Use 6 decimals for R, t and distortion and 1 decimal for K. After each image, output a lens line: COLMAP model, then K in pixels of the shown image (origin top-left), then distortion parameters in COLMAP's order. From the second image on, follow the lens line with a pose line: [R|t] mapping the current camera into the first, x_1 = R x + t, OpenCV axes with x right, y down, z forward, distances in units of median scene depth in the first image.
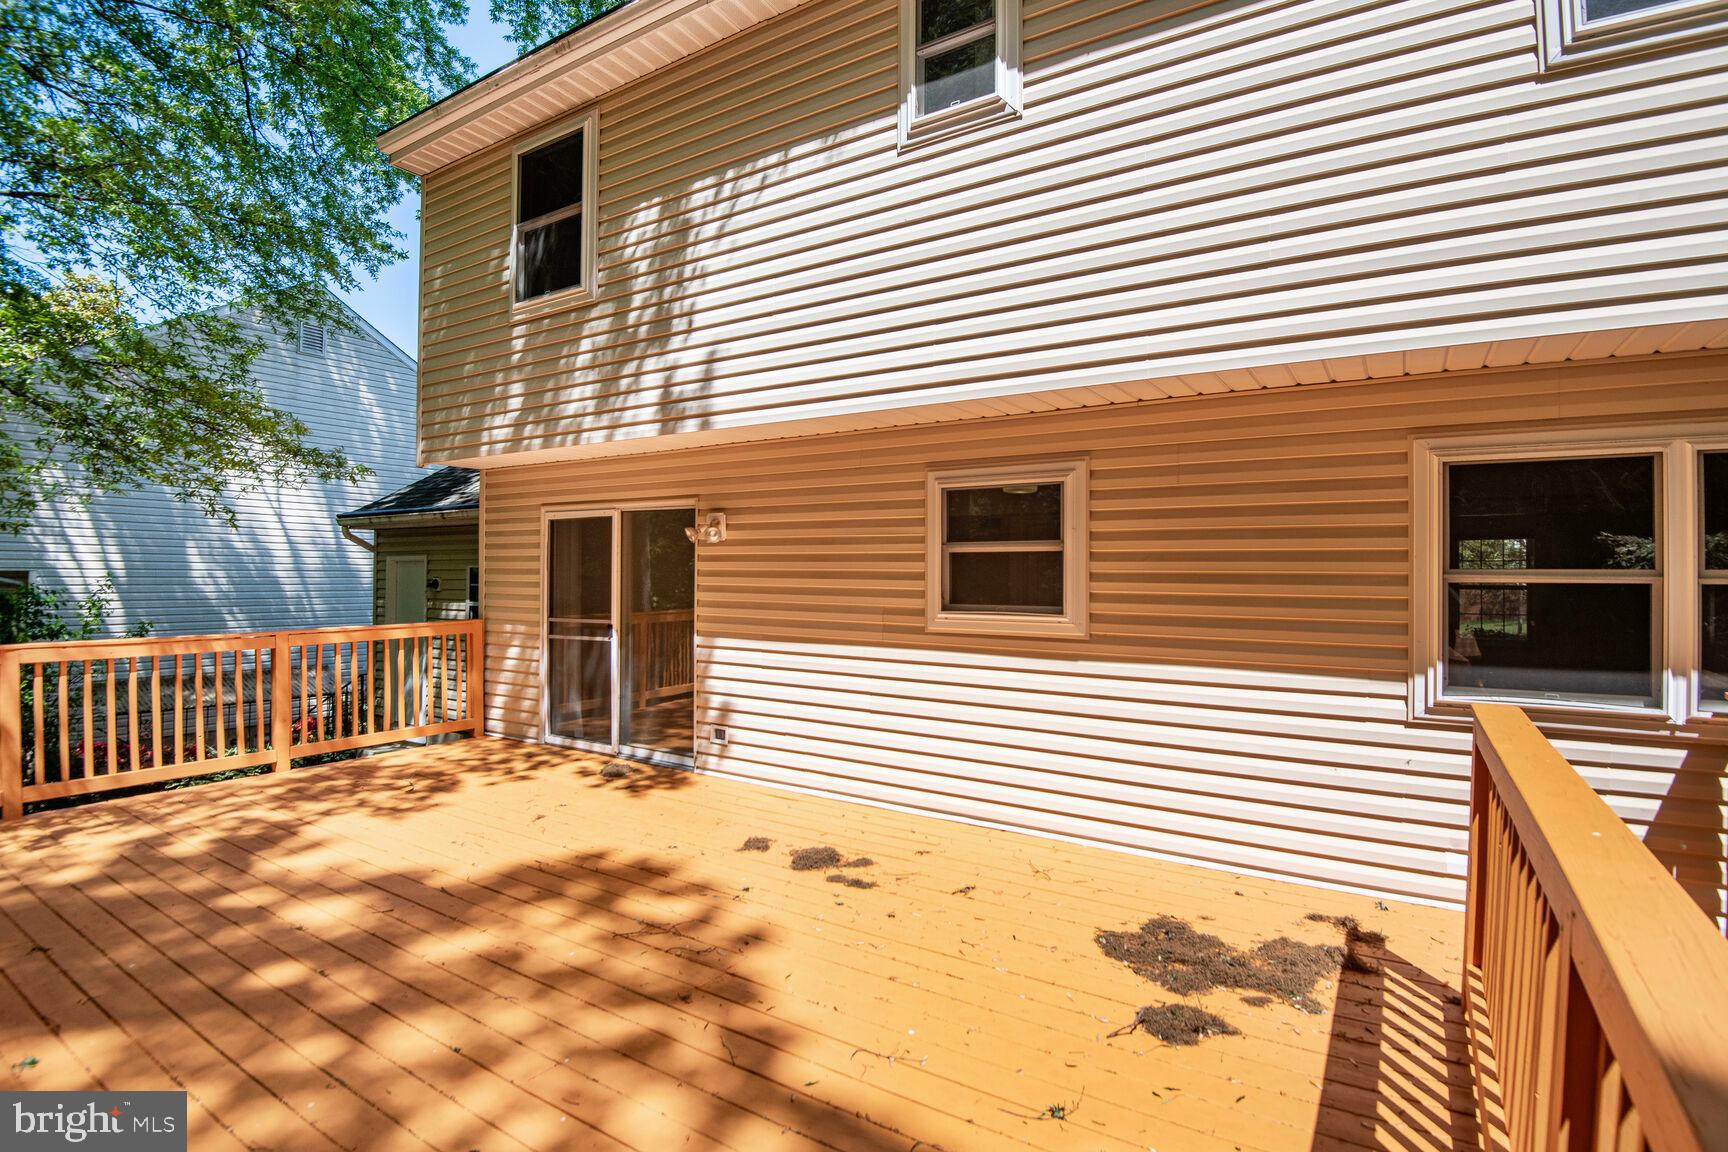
lens RADIAL K [[830.5, 0, 864.0], [0, 830.5, 576.0], [0, 0, 1]] dist [0.000505, 0.000035]
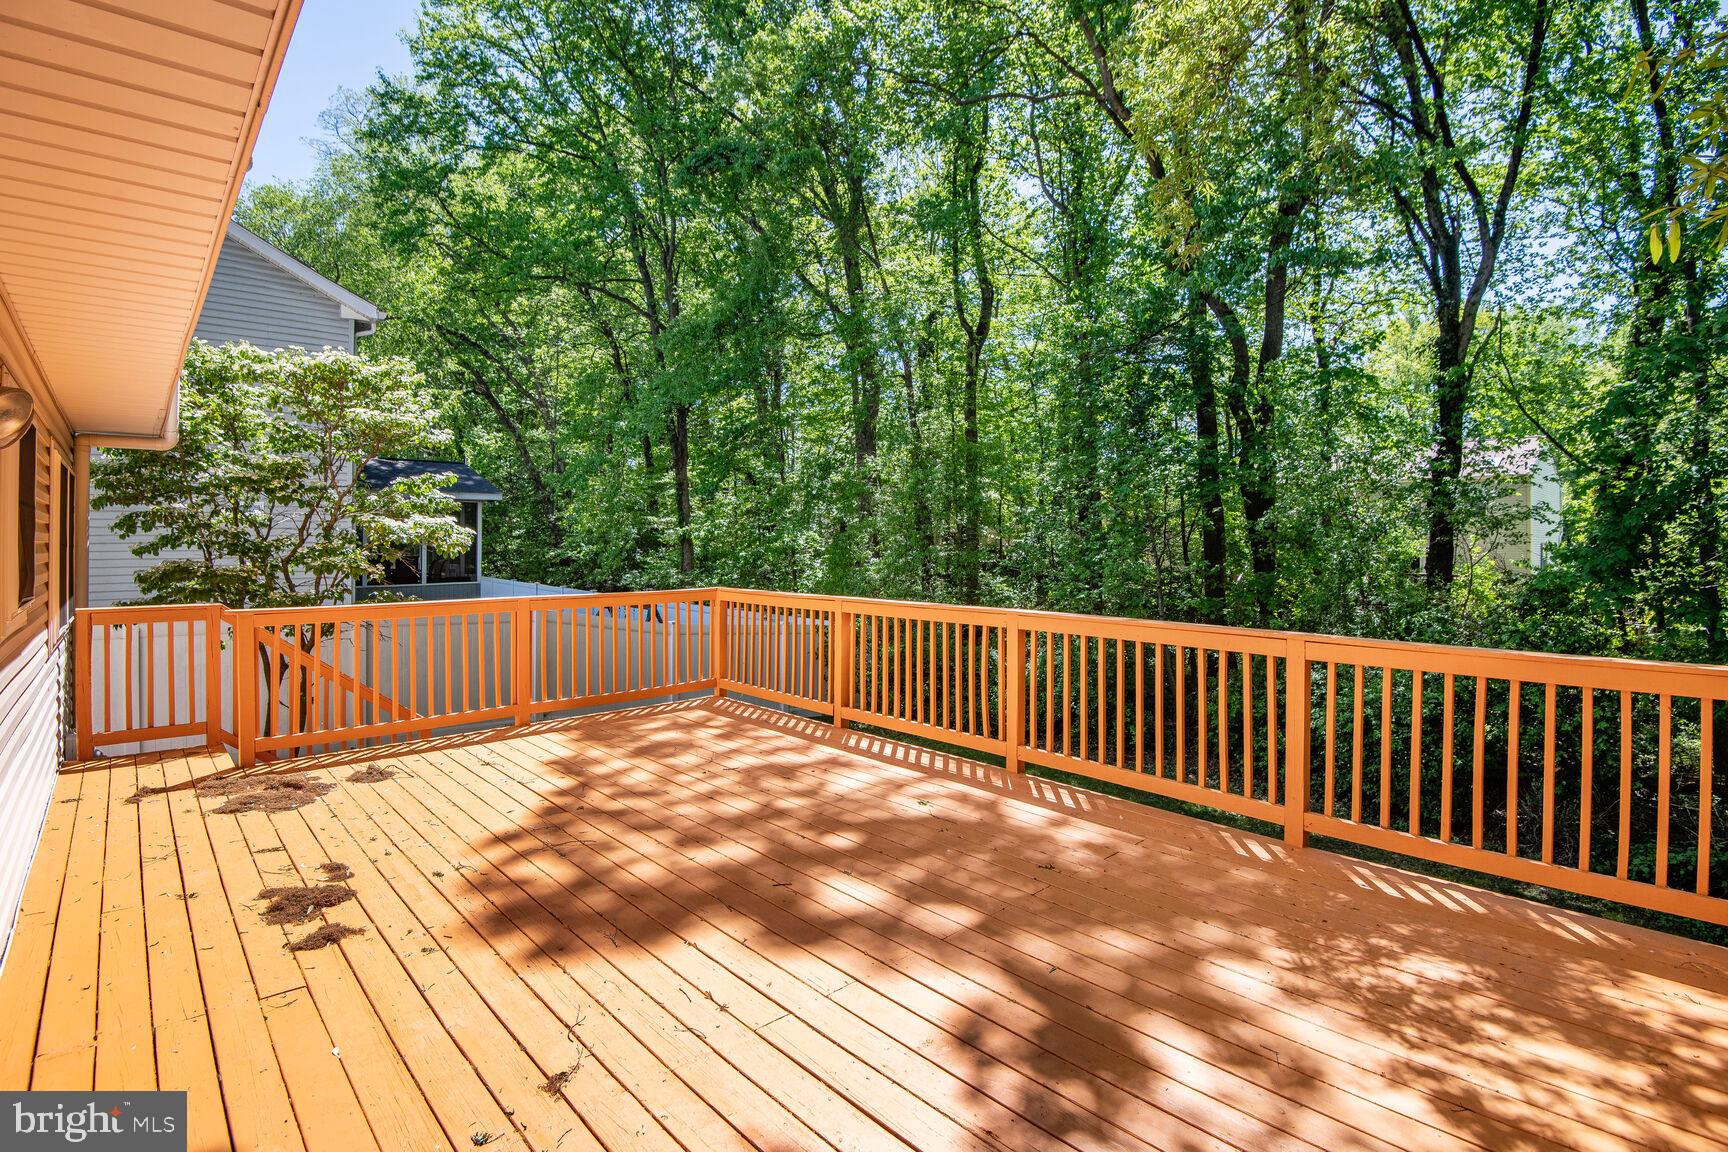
lens RADIAL K [[830.5, 0, 864.0], [0, 830.5, 576.0], [0, 0, 1]] dist [0.000505, 0.000035]
pose [[-0.966564, -0.014566, 0.256010, -0.842854], [-0.006166, 0.999417, 0.033587, 0.000870], [-0.256350, 0.030885, -0.966090, 1.781322]]
